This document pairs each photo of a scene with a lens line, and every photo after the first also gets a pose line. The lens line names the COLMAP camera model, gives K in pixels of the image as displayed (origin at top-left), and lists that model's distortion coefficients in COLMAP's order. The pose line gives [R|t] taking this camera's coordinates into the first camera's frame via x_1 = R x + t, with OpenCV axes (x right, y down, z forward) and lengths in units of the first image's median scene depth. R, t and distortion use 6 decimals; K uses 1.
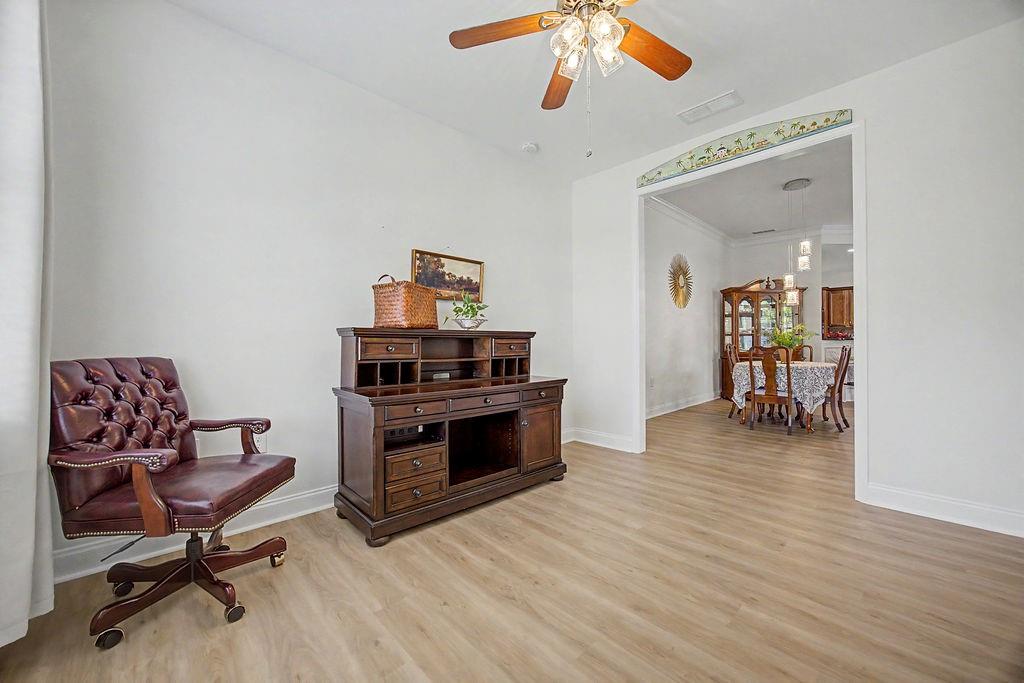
lens RADIAL K [[401.1, 0, 512.0], [0, 401.1, 341.5], [0, 0, 1]] dist [-0.000160, -0.000056]
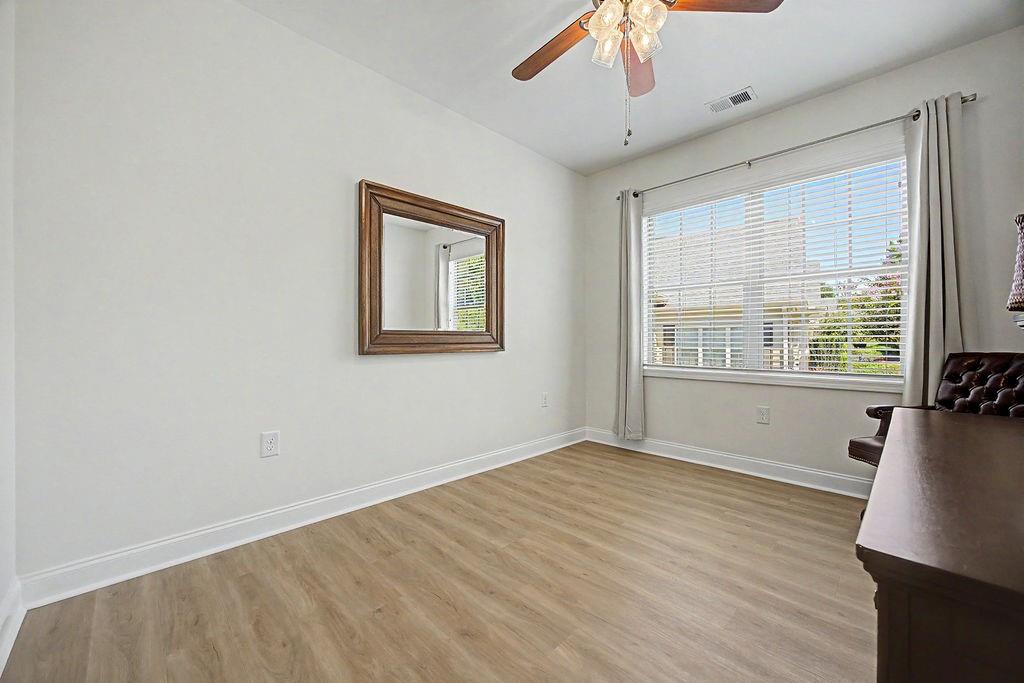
lens RADIAL K [[401.1, 0, 512.0], [0, 401.1, 341.5], [0, 0, 1]] dist [-0.000160, -0.000056]
pose [[-0.999782, 0.002492, -0.020752, 0.548559], [0.002410, 0.999989, 0.003996, 0.000334], [0.020761, 0.003945, -0.999777, 2.198378]]
